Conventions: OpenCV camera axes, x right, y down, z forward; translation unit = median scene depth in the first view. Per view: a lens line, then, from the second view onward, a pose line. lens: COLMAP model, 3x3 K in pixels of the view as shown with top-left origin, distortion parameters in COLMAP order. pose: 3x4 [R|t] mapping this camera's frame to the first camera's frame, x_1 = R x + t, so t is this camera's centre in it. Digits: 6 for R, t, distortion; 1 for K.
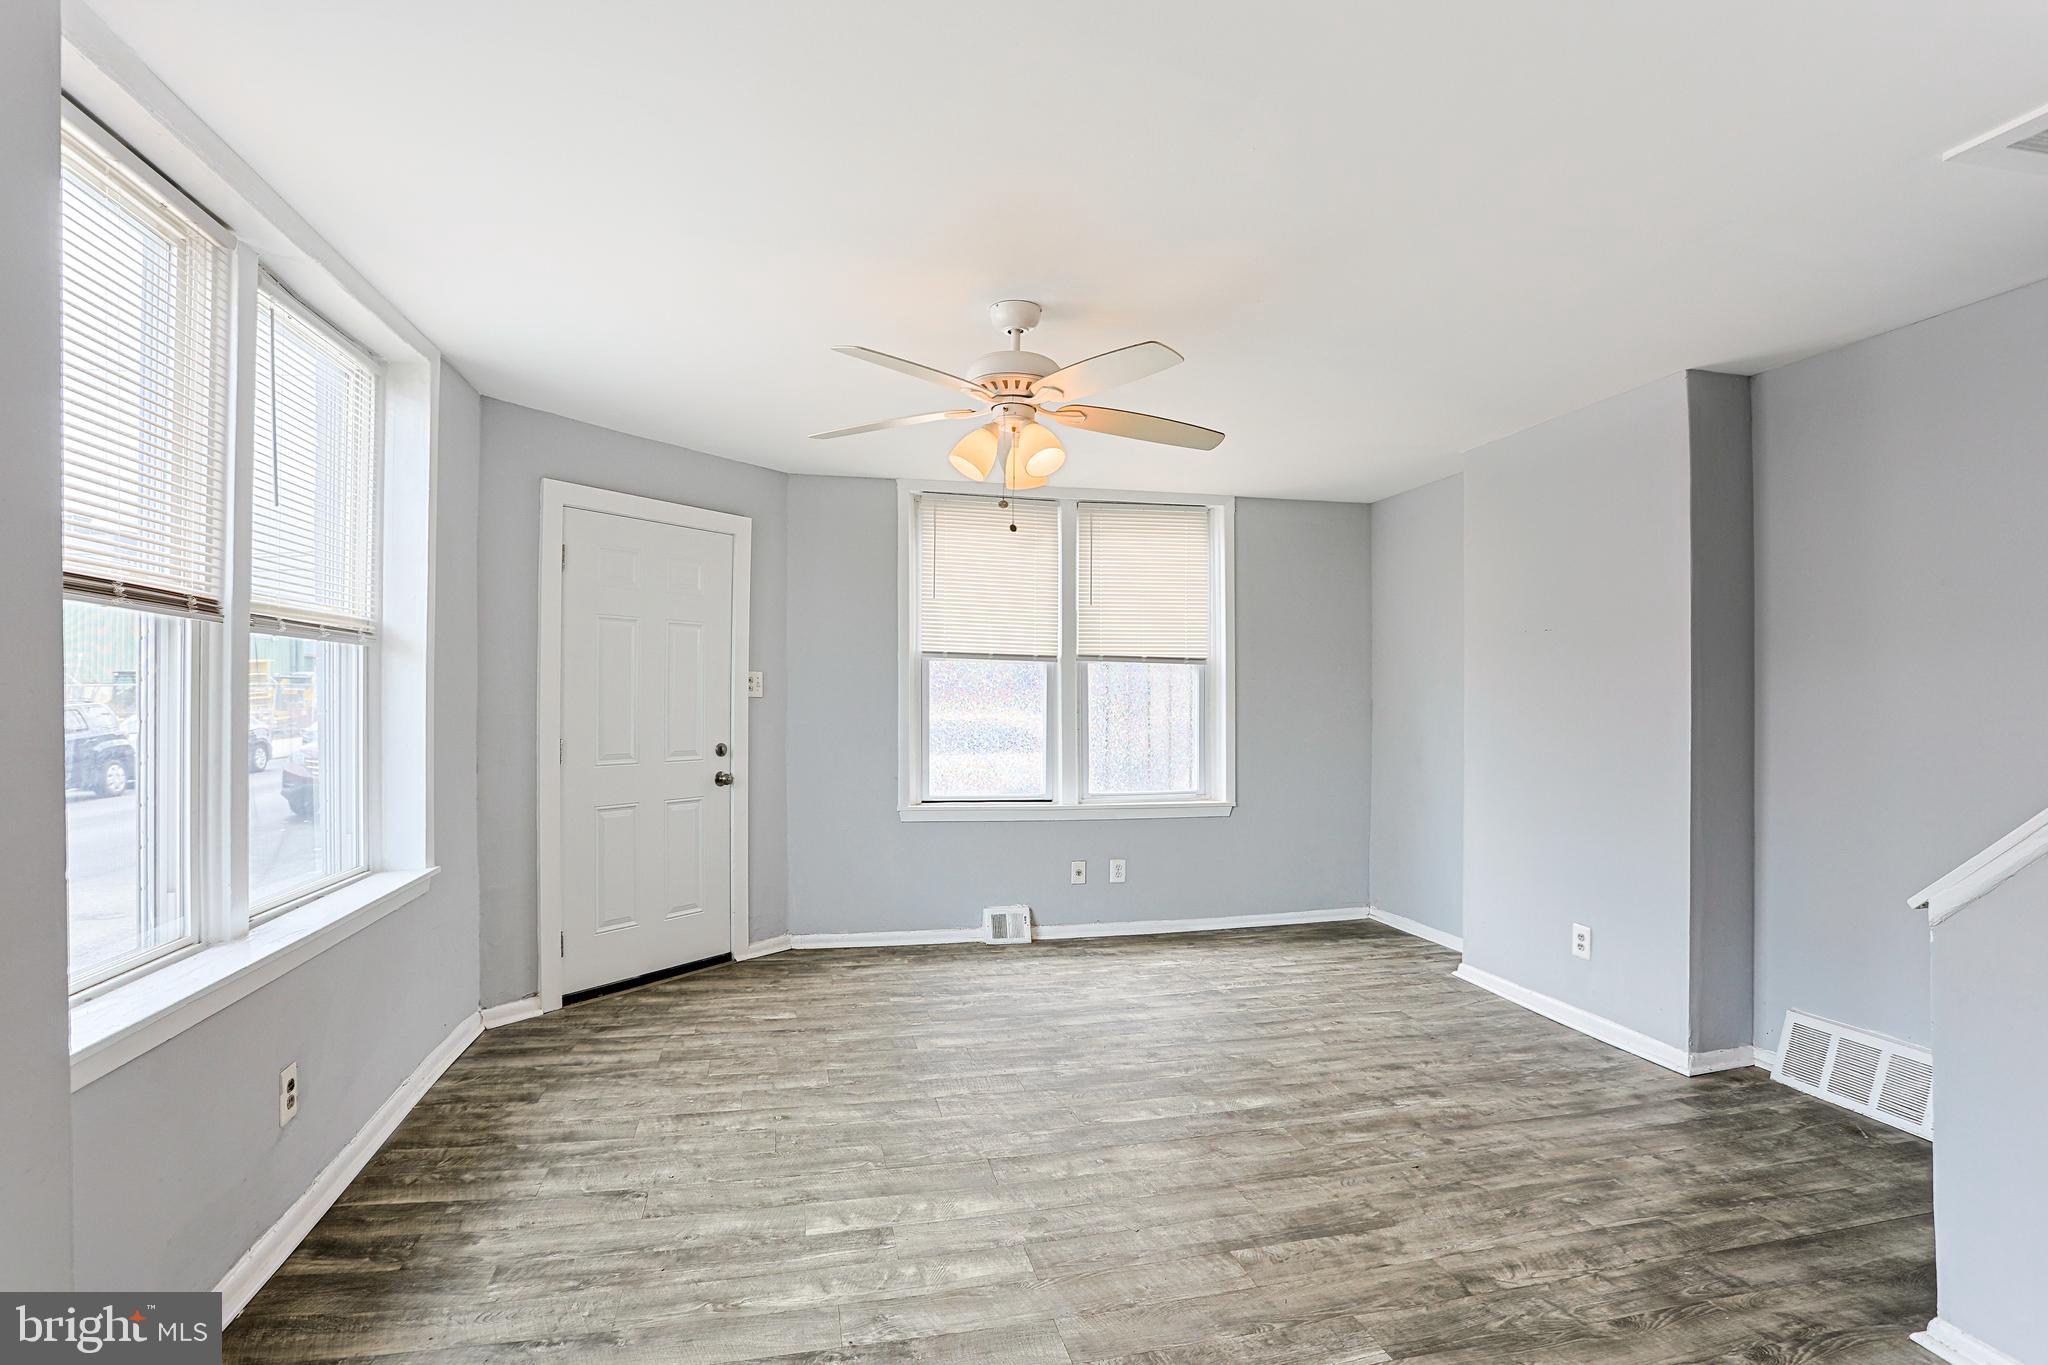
lens RADIAL K [[1006.7, 0, 1013.9], [0, 1006.7, 687.8], [0, 0, 1]] dist [-0.074372, 0.035242]
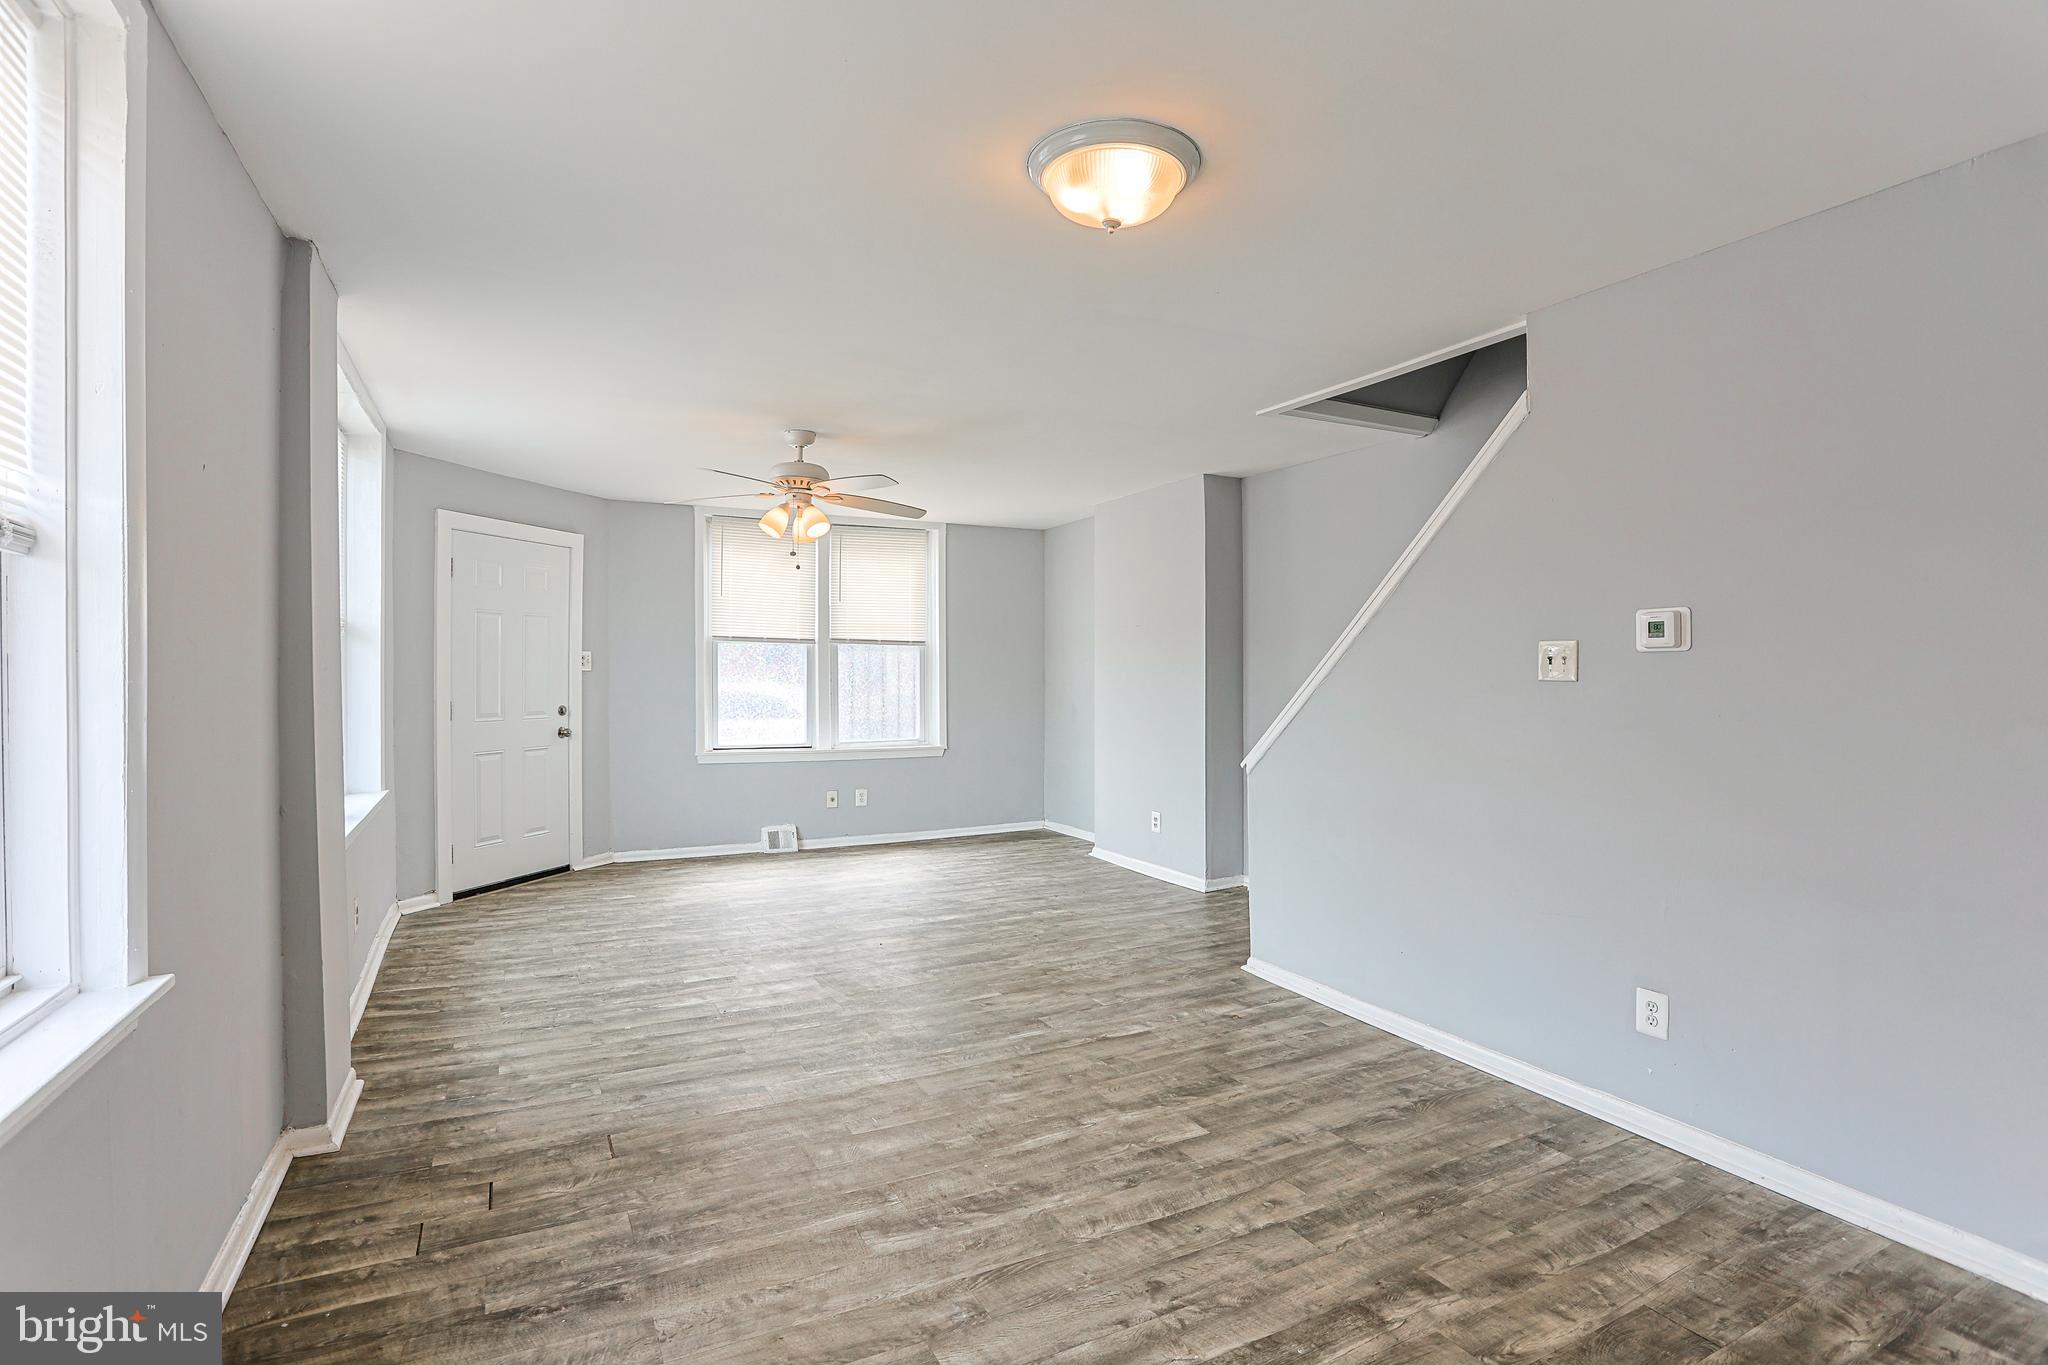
lens RADIAL K [[1006.7, 0, 1013.9], [0, 1006.7, 687.8], [0, 0, 1]] dist [-0.074372, 0.035242]
pose [[0.967341, -0.007058, 0.253379, -0.070195], [0.000439, 0.999657, 0.026168, -0.003322], [-0.253477, -0.025202, 0.967013, -0.631982]]
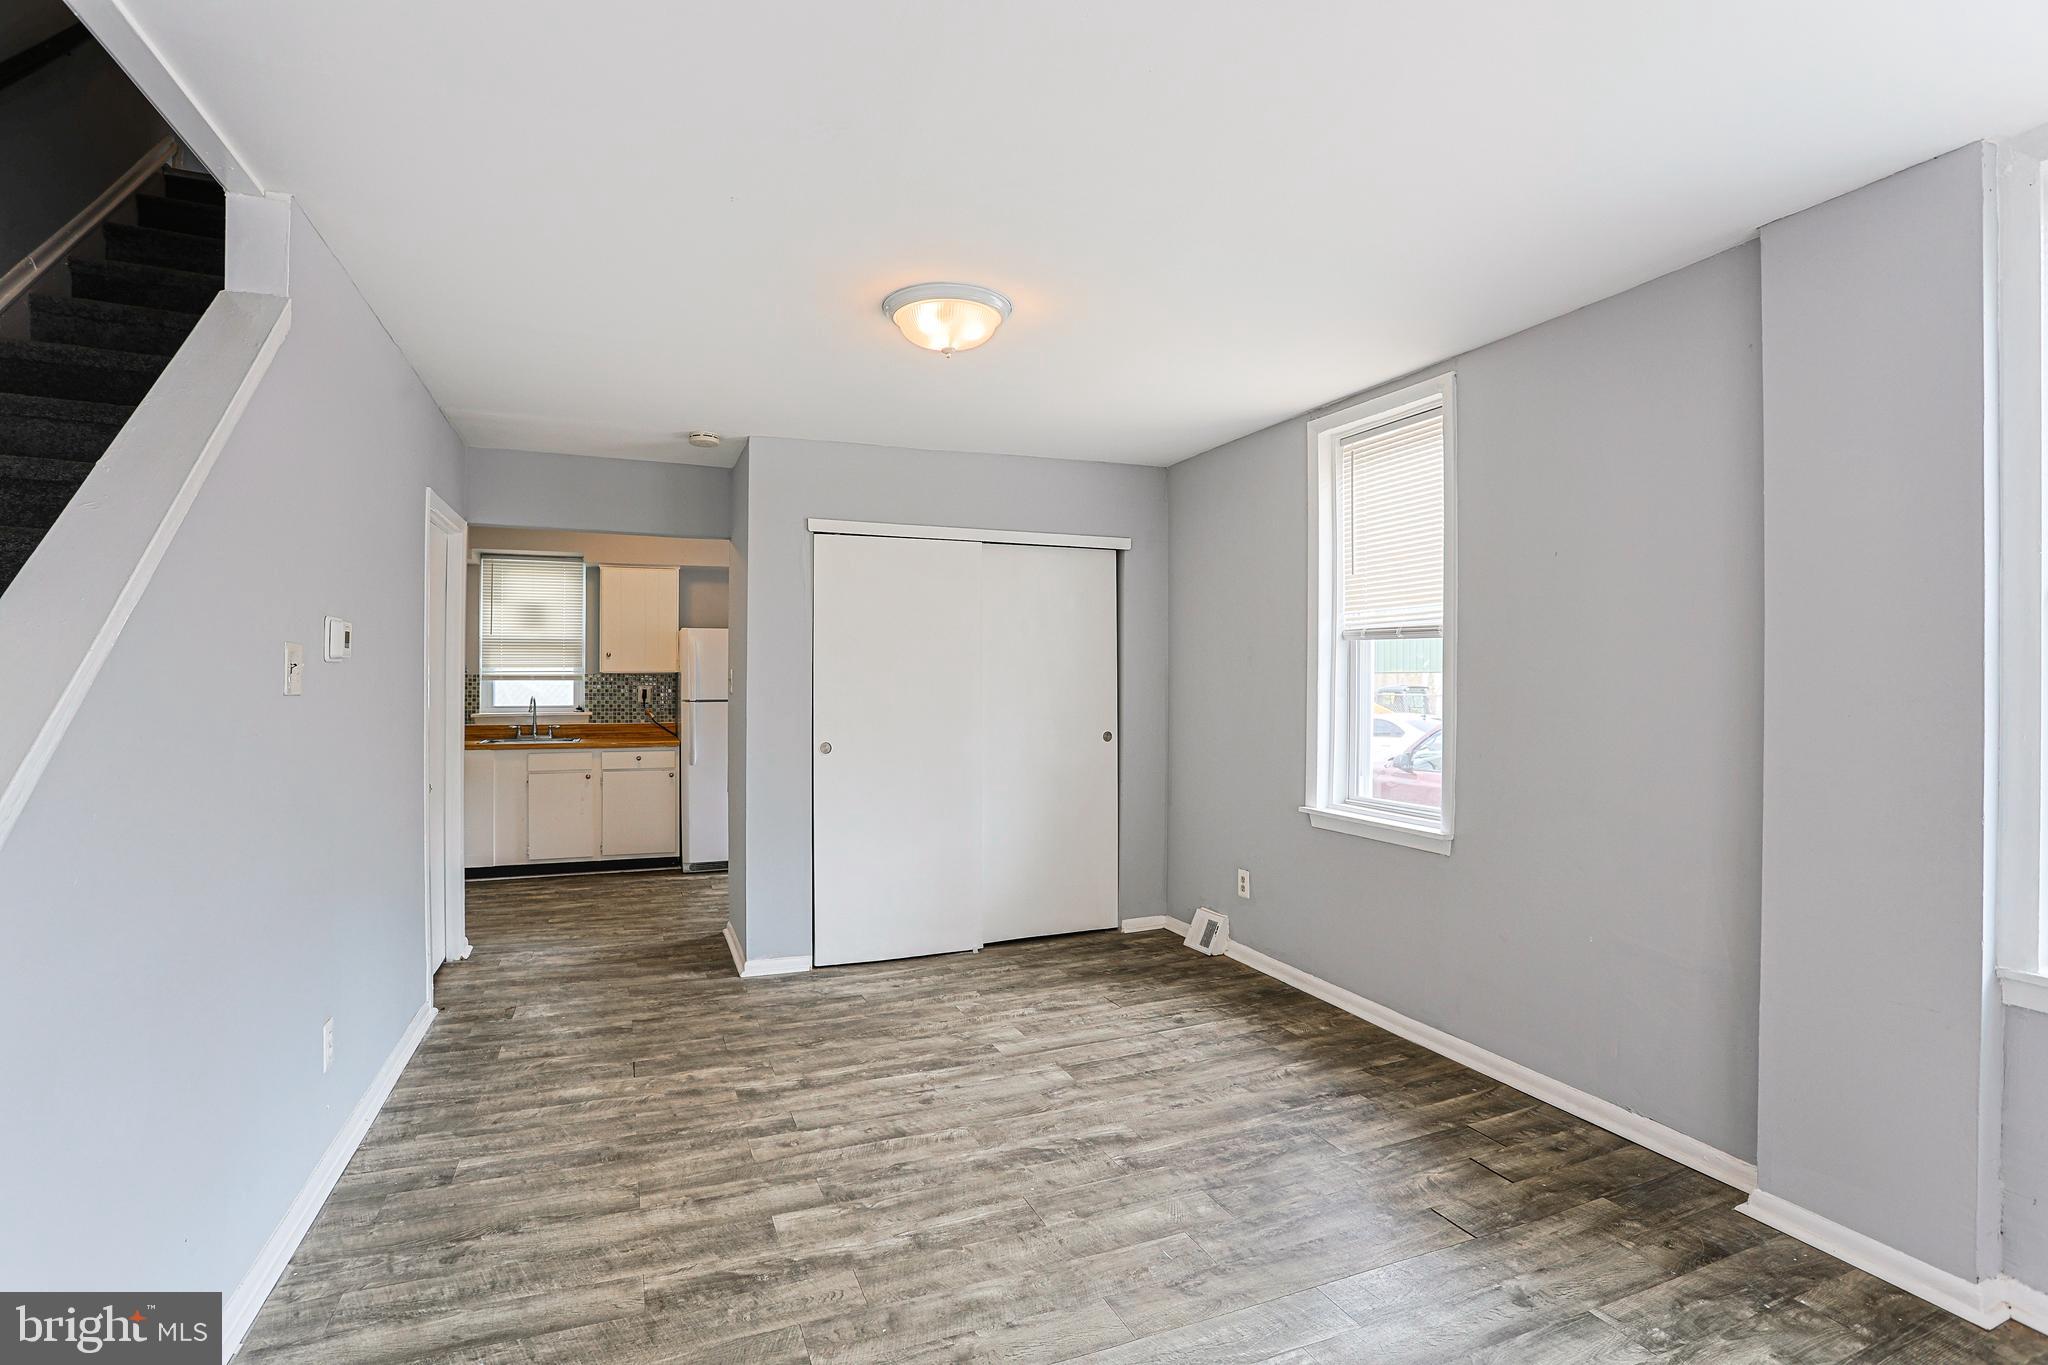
lens RADIAL K [[987.9, 0, 1015.5], [0, 987.9, 675.2], [0, 0, 1]] dist [-0.075720, 0.033095]
pose [[-0.986732, -0.007373, -0.162188, 0.269111], [-0.004193, 0.999792, -0.019944, 0.011603], [0.162302, -0.019000, -0.986558, 0.998010]]
